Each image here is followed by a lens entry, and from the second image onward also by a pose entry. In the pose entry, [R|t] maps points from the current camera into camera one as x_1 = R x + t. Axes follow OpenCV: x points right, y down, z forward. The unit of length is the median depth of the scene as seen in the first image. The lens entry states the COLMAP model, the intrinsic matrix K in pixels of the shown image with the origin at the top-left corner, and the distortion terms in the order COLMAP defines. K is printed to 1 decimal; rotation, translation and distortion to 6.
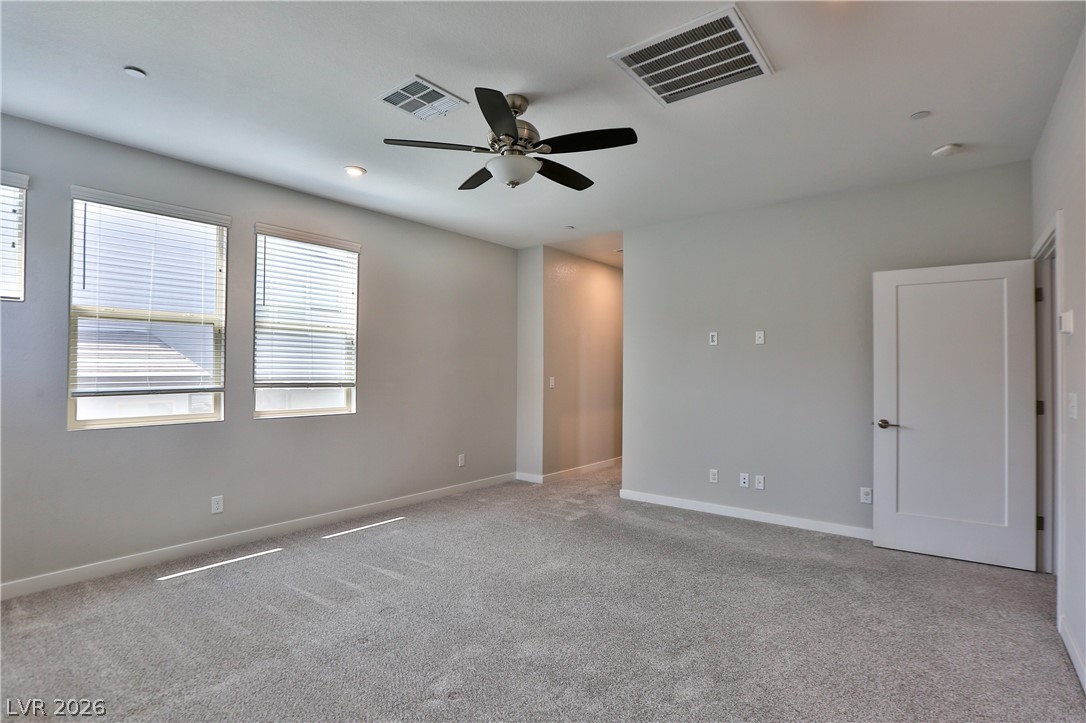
lens RADIAL K [[527.1, 0, 543.0], [0, 527.1, 361.5], [0, 0, 1]] dist [-0.062269, 0.023218]
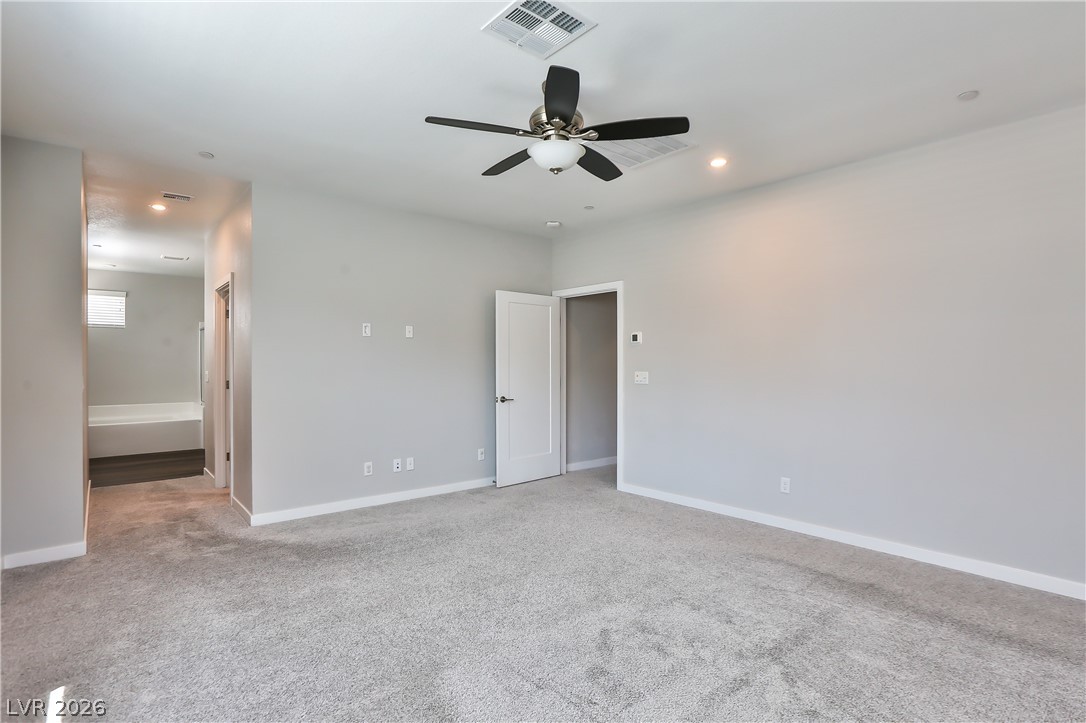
lens RADIAL K [[527.1, 0, 543.0], [0, 527.1, 361.5], [0, 0, 1]] dist [-0.062269, 0.023218]
pose [[0.193329, 0.003026, 0.981129, -0.637568], [-0.007518, 0.999970, -0.001603, 0.016833], [-0.981105, -0.007067, 0.193346, 0.533991]]
